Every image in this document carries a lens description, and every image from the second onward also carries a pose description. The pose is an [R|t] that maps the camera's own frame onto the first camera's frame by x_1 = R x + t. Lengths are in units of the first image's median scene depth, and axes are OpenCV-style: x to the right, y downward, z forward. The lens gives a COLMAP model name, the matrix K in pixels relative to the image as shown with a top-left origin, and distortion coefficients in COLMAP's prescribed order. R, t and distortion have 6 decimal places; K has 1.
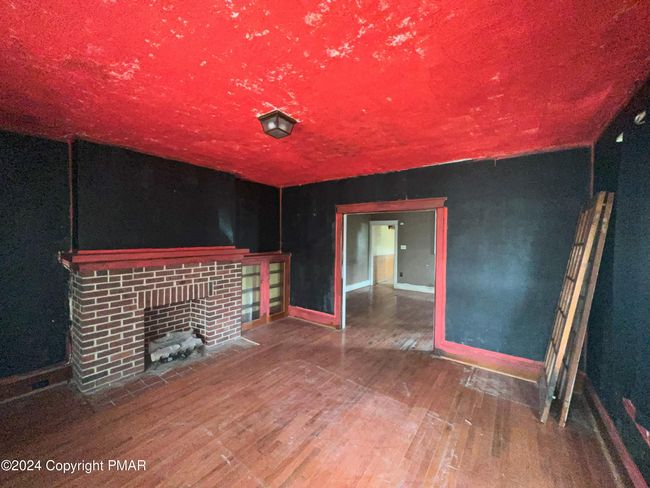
lens RADIAL K [[258.8, 0, 323.8], [0, 258.8, 243.6], [0, 0, 1]] dist [0.002079, -0.000107]
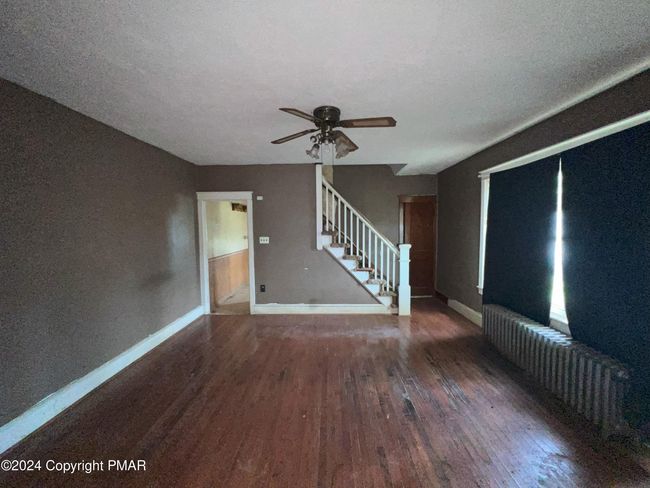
lens RADIAL K [[258.8, 0, 326.6], [0, 258.8, 241.0], [0, 0, 1]] dist [0.002079, -0.000107]
pose [[0.816563, -0.060050, 0.574124, 0.222179], [0.036101, 0.997940, 0.053034, -0.020935], [-0.576126, -0.022580, 0.817049, 1.080683]]
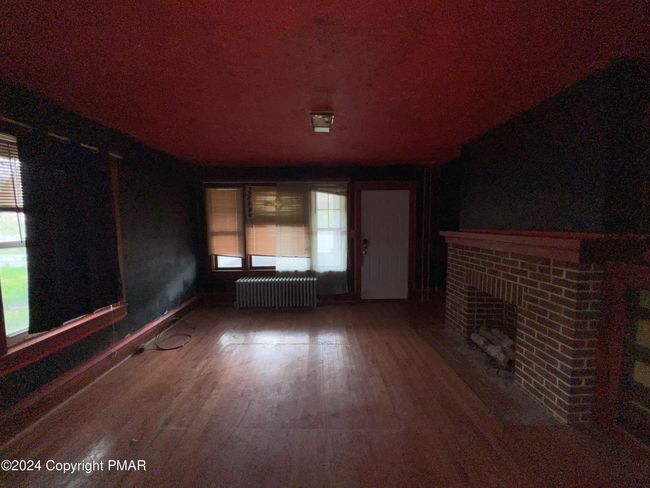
lens RADIAL K [[258.8, 0, 326.1], [0, 258.8, 245.5], [0, 0, 1]] dist [0.002079, -0.000107]
pose [[-0.796542, 0.047666, -0.602701, 0.356638], [-0.015963, 0.994881, 0.099780, -0.008040], [0.604372, 0.089100, -0.791704, 1.283903]]
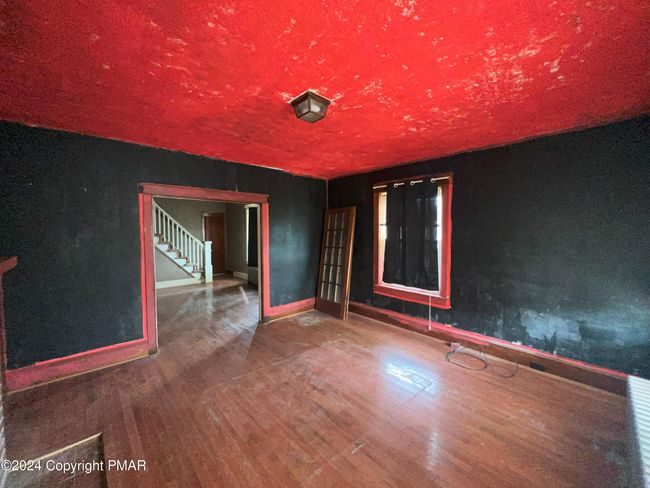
lens RADIAL K [[258.8, 0, 323.8], [0, 258.8, 241.8], [0, 0, 1]] dist [0.002079, -0.000107]
pose [[0.191055, -0.059102, 0.979798, -0.717914], [0.029517, 0.998080, 0.054449, -0.012660], [-0.981135, 0.018519, 0.192432, 0.495590]]
